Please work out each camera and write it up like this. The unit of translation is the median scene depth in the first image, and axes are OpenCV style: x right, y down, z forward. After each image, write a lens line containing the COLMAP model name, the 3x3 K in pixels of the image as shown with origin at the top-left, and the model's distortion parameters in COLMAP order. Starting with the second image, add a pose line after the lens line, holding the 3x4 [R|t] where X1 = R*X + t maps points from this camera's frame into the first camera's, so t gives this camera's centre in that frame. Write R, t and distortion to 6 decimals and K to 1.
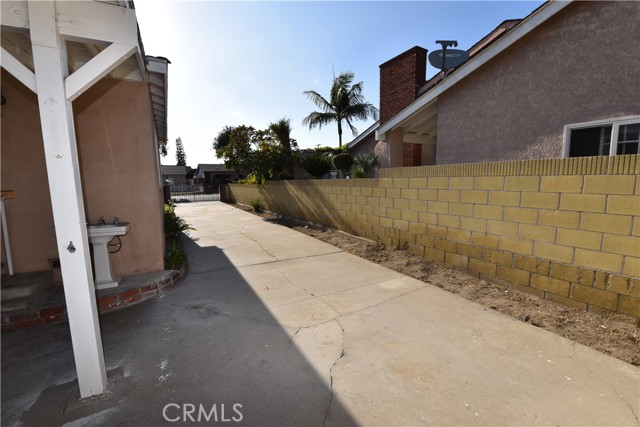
lens RADIAL K [[276.4, 0, 323.4], [0, 276.4, 215.0], [0, 0, 1]] dist [-0.002588, -0.008235]
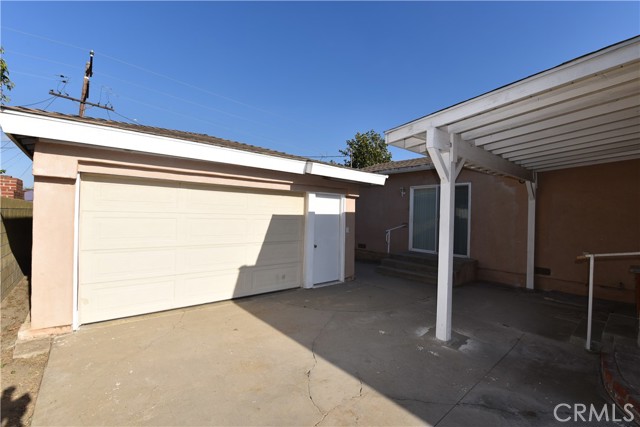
lens RADIAL K [[276.4, 0, 323.4], [0, 276.4, 215.0], [0, 0, 1]] dist [-0.002588, -0.008235]
pose [[-0.980471, -0.015358, -0.196064, 0.142044], [-0.041088, 0.990942, 0.127852, -0.171036], [0.192325, 0.133411, -0.972221, 1.193193]]
